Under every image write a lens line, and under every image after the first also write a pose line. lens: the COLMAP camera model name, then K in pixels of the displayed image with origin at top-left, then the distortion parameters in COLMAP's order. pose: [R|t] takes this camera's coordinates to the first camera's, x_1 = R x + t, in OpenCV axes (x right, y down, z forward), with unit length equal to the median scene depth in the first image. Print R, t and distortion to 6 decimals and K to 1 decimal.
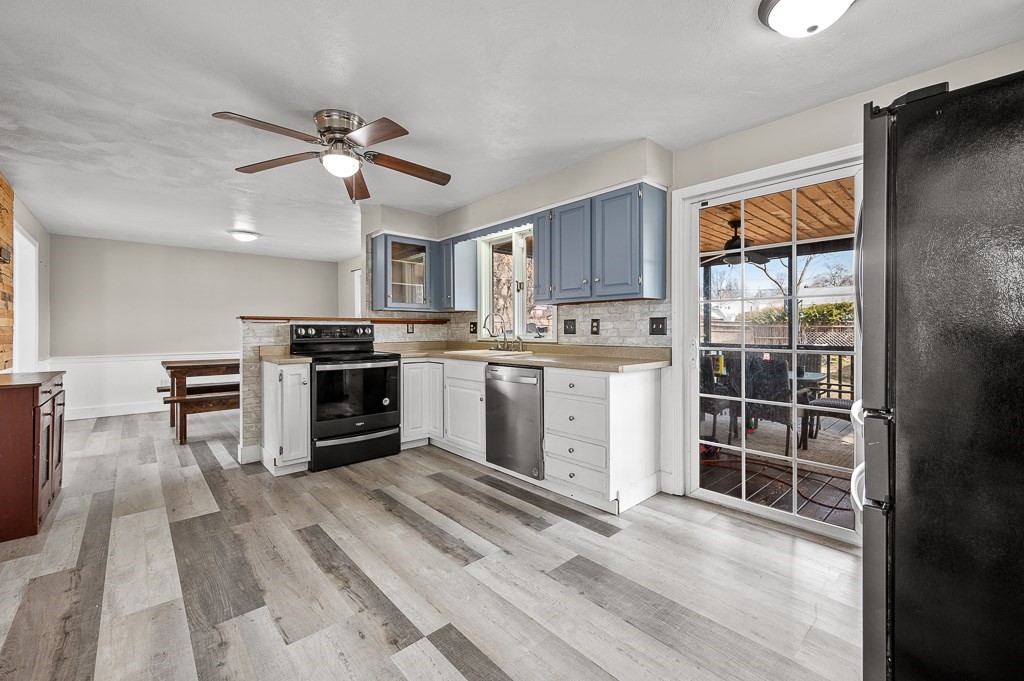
lens RADIAL K [[416.5, 0, 511.1], [0, 416.5, 332.5], [0, 0, 1]] dist [-0.001550, -0.000053]
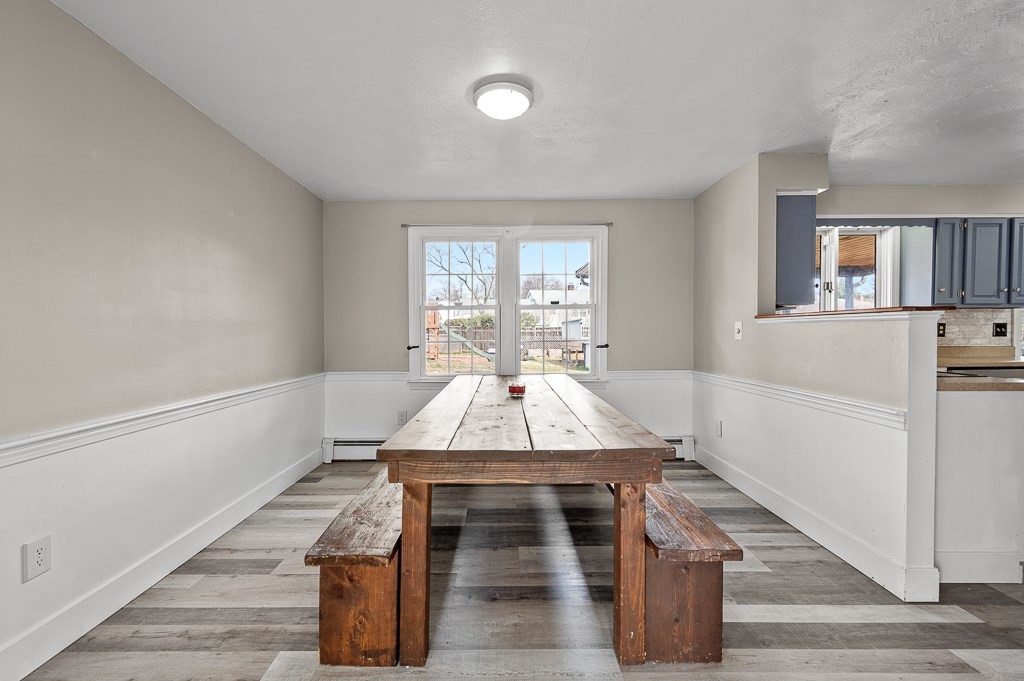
lens RADIAL K [[425.7, 0, 507.8], [0, 425.7, 341.7], [0, 0, 1]] dist [0.003168, 0.000255]
pose [[0.680515, -0.013529, 0.732610, -1.499796], [0.005789, 0.999898, 0.013087, -0.003876], [-0.732712, -0.004665, 0.680523, 1.113579]]
